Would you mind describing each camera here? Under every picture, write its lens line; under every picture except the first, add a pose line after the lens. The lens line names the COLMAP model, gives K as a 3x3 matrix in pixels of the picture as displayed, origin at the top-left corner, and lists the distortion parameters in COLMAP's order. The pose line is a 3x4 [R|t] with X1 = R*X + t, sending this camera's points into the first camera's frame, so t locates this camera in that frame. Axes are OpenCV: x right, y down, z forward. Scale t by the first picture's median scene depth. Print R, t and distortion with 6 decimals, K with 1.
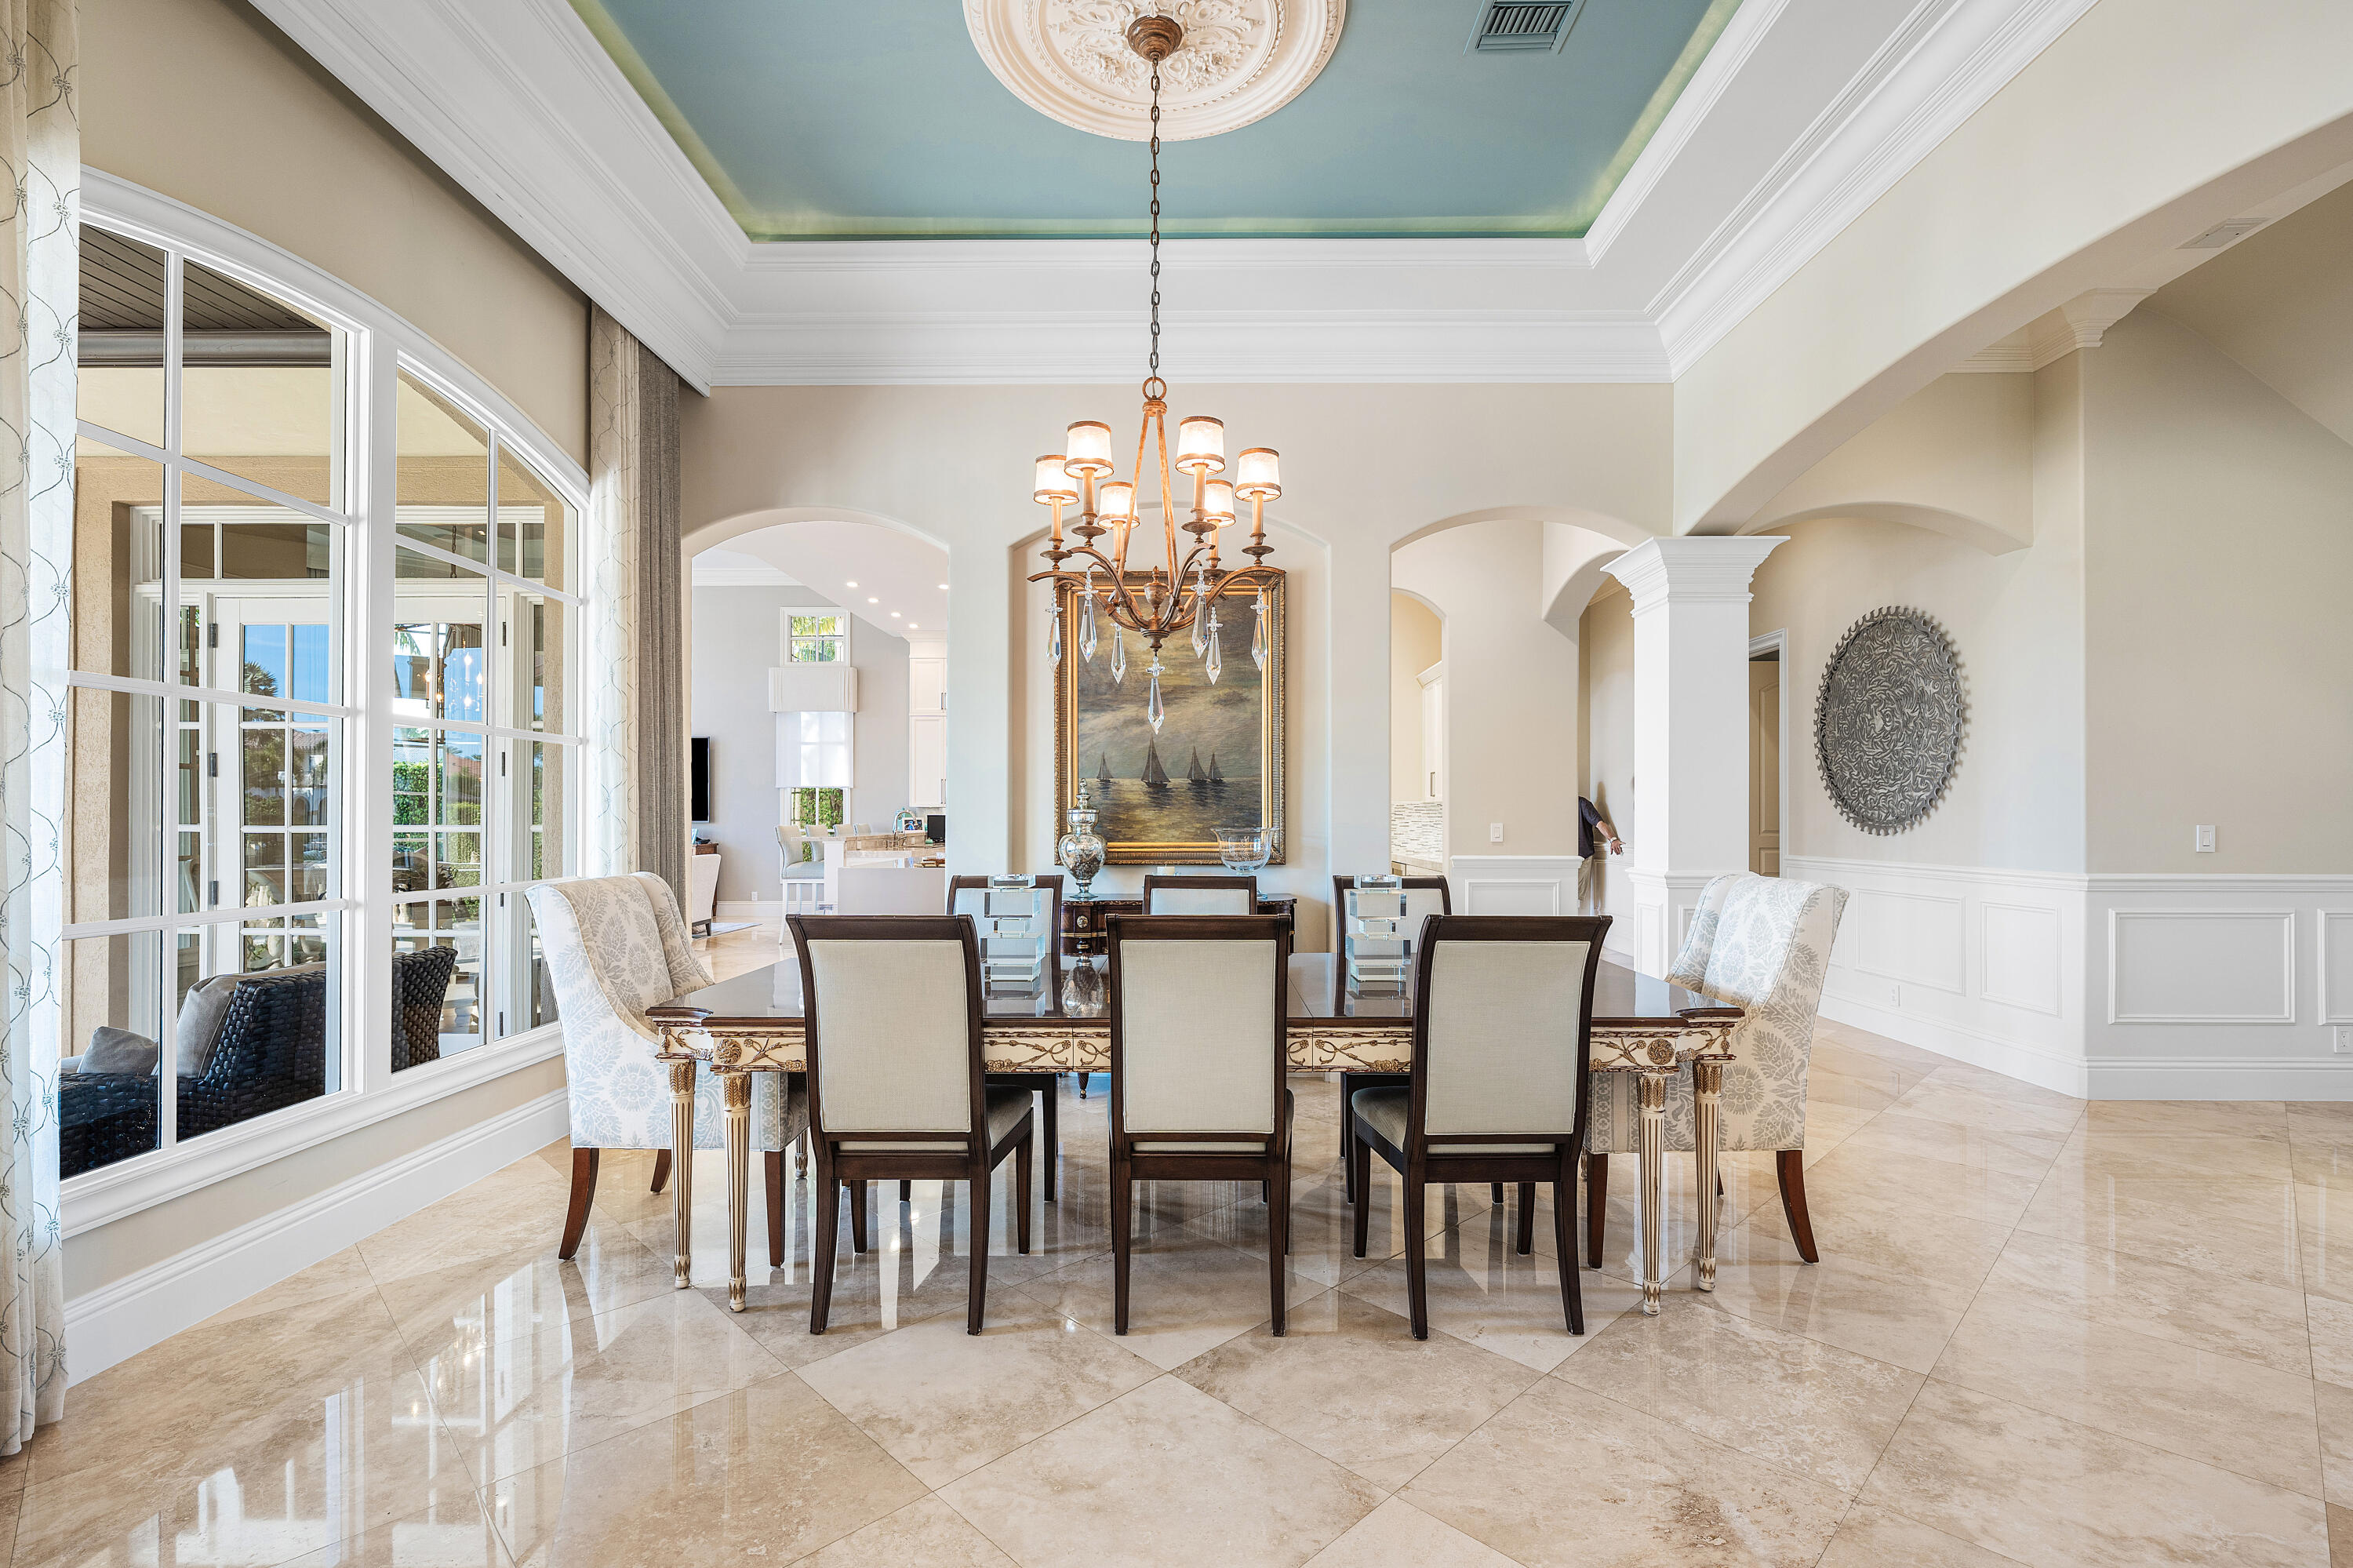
lens RADIAL K [[1047.6, 0, 1186.0], [0, 1047.6, 818.4], [0, 0, 1]] dist [0.000921, -0.000021]
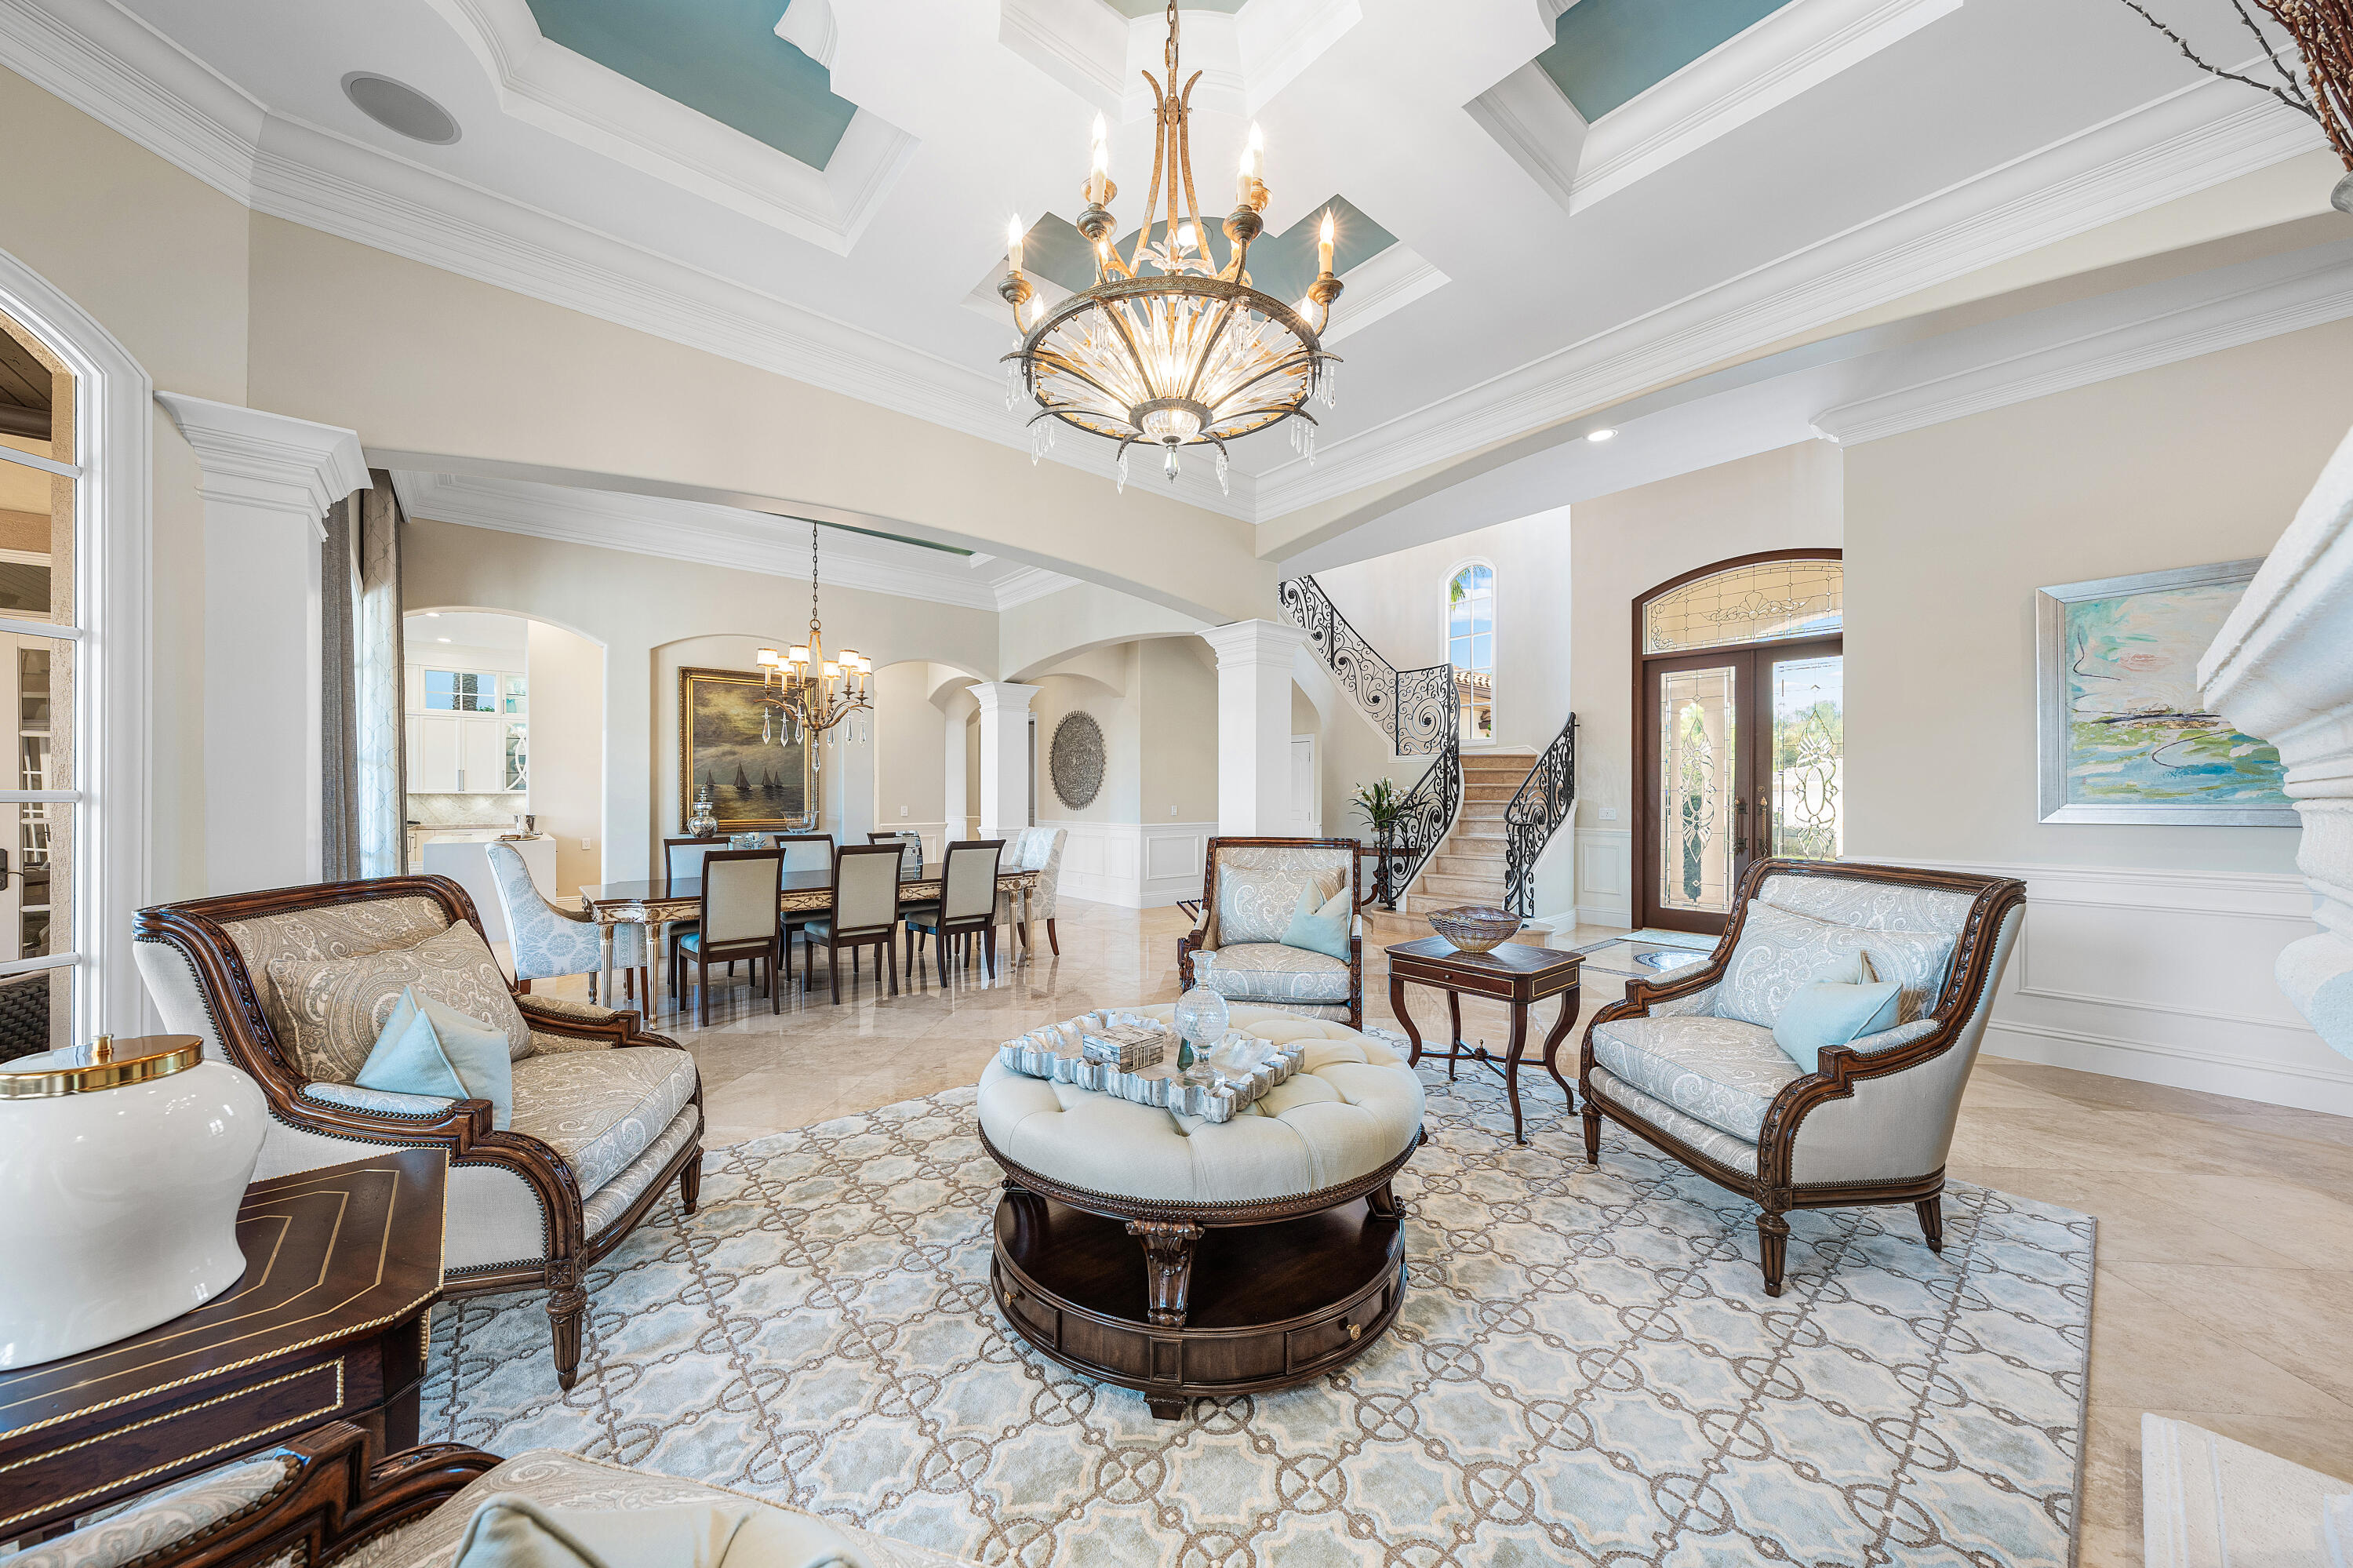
lens RADIAL K [[807.6, 0, 1189.5], [0, 807.6, 792.1], [0, 0, 1]] dist [0.000741, 0.000007]
pose [[0.745765, 0.003176, 0.666202, -0.386603], [-0.000919, 0.999993, -0.003738, -0.020577], [-0.666209, 0.002175, 0.745762, -0.571387]]
